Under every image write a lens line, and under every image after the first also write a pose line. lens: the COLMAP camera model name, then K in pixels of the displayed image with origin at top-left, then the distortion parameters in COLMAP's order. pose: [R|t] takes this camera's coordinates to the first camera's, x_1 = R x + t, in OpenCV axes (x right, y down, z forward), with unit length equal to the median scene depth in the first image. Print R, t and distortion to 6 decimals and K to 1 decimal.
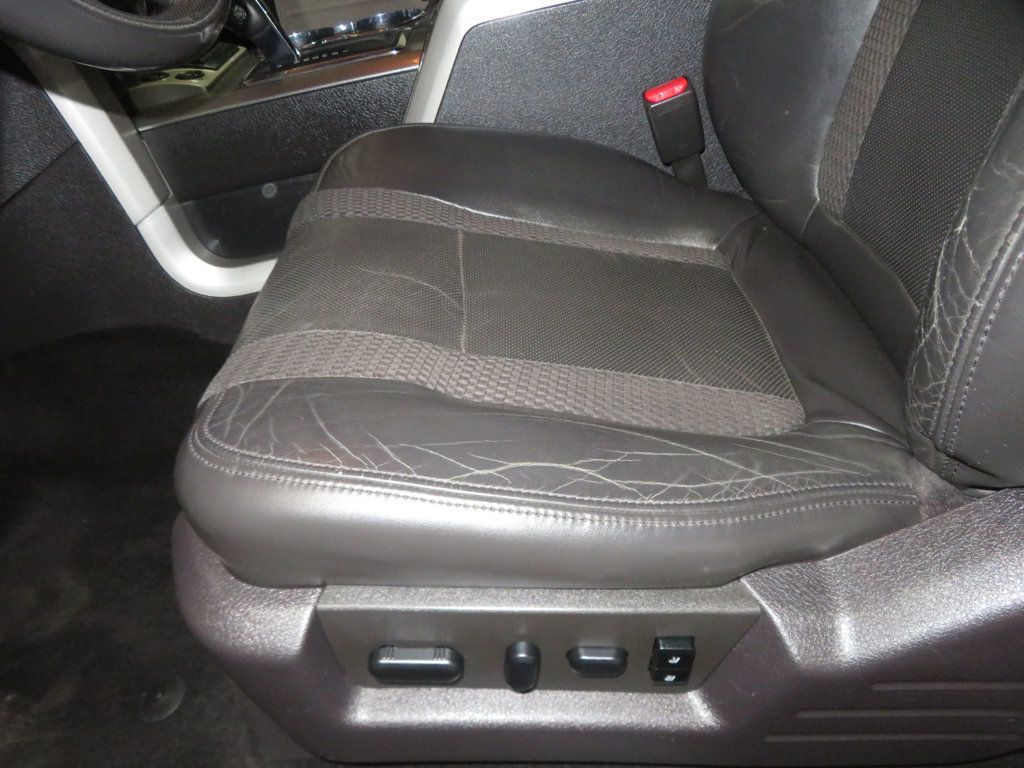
lens RADIAL K [[741.5, 0, 512.0], [0, 741.5, 384.0], [0, 0, 1]] dist [-0.008792, 0.010139]
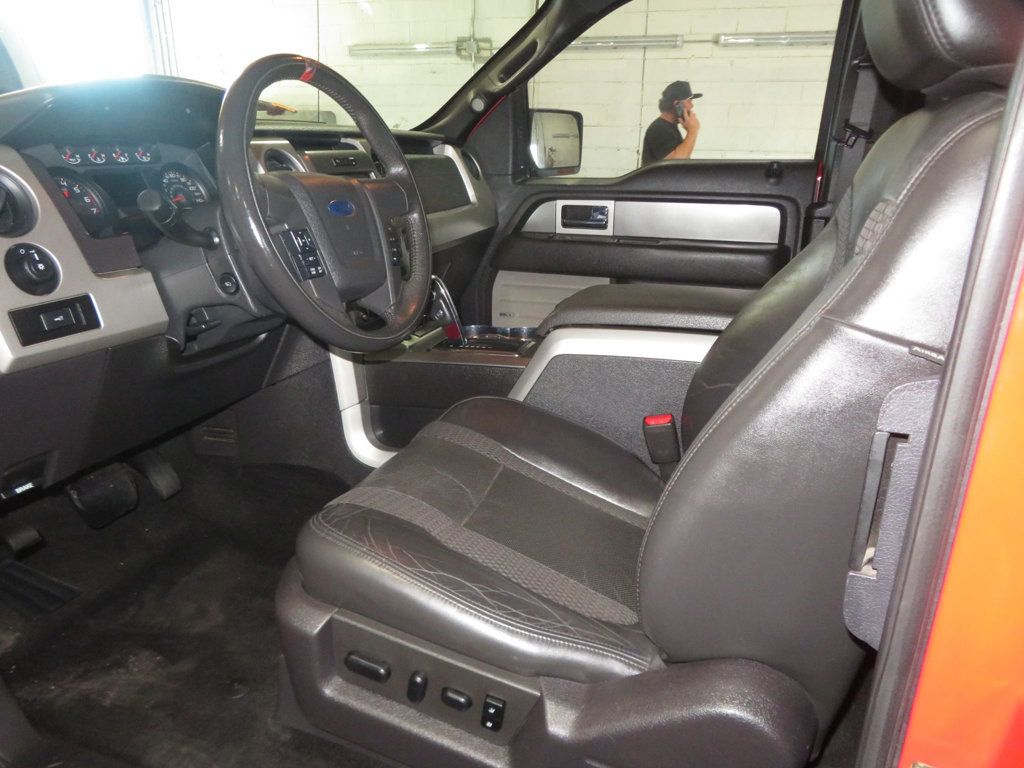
lens RADIAL K [[673.1, 0, 513.8], [0, 673.1, 379.5], [0, 0, 1]] dist [-0.022120, 0.002202]
pose [[0.937589, 0.243809, -0.247962, 0.283338], [-0.312863, 0.902685, -0.295426, 0.062062], [0.151804, 0.354566, 0.922626, -0.477048]]
